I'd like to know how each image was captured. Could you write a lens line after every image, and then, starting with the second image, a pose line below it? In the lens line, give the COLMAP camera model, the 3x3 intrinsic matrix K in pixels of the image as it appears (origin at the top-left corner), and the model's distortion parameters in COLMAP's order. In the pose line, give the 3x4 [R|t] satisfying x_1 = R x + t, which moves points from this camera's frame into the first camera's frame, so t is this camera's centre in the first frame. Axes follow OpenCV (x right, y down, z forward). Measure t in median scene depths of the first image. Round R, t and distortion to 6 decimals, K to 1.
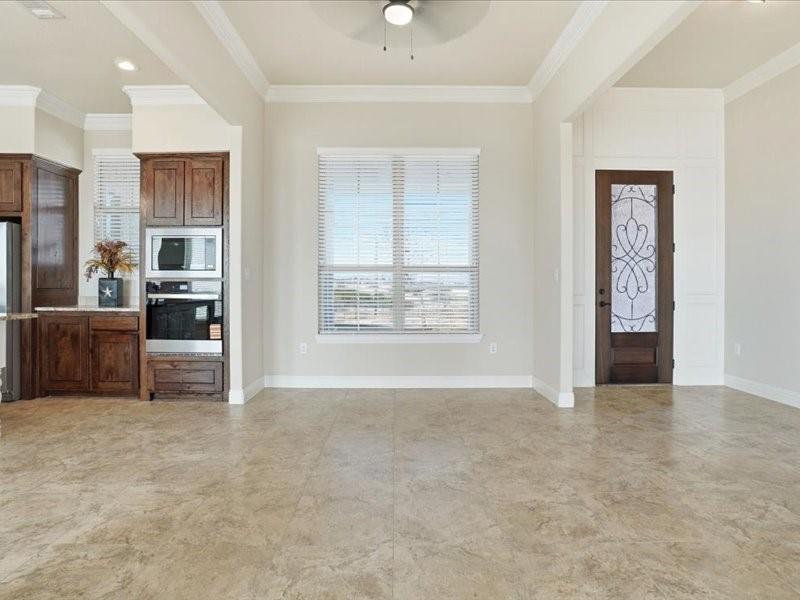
lens RADIAL K [[482.9, 0, 402.3], [0, 482.9, 295.9], [0, 0, 1]] dist [-0.036127, 0.016032]
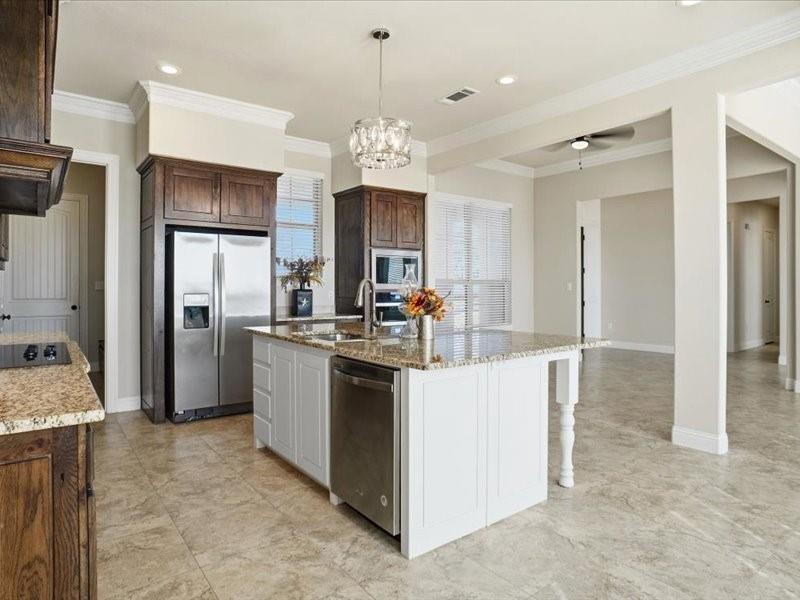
lens RADIAL K [[482.9, 0, 408.3], [0, 482.9, 297.3], [0, 0, 1]] dist [-0.036127, 0.016032]
pose [[0.795071, -0.015010, 0.606331, -1.182770], [0.018318, 0.999832, 0.000732, -0.017582], [-0.606240, 0.010525, 0.795212, -0.020932]]
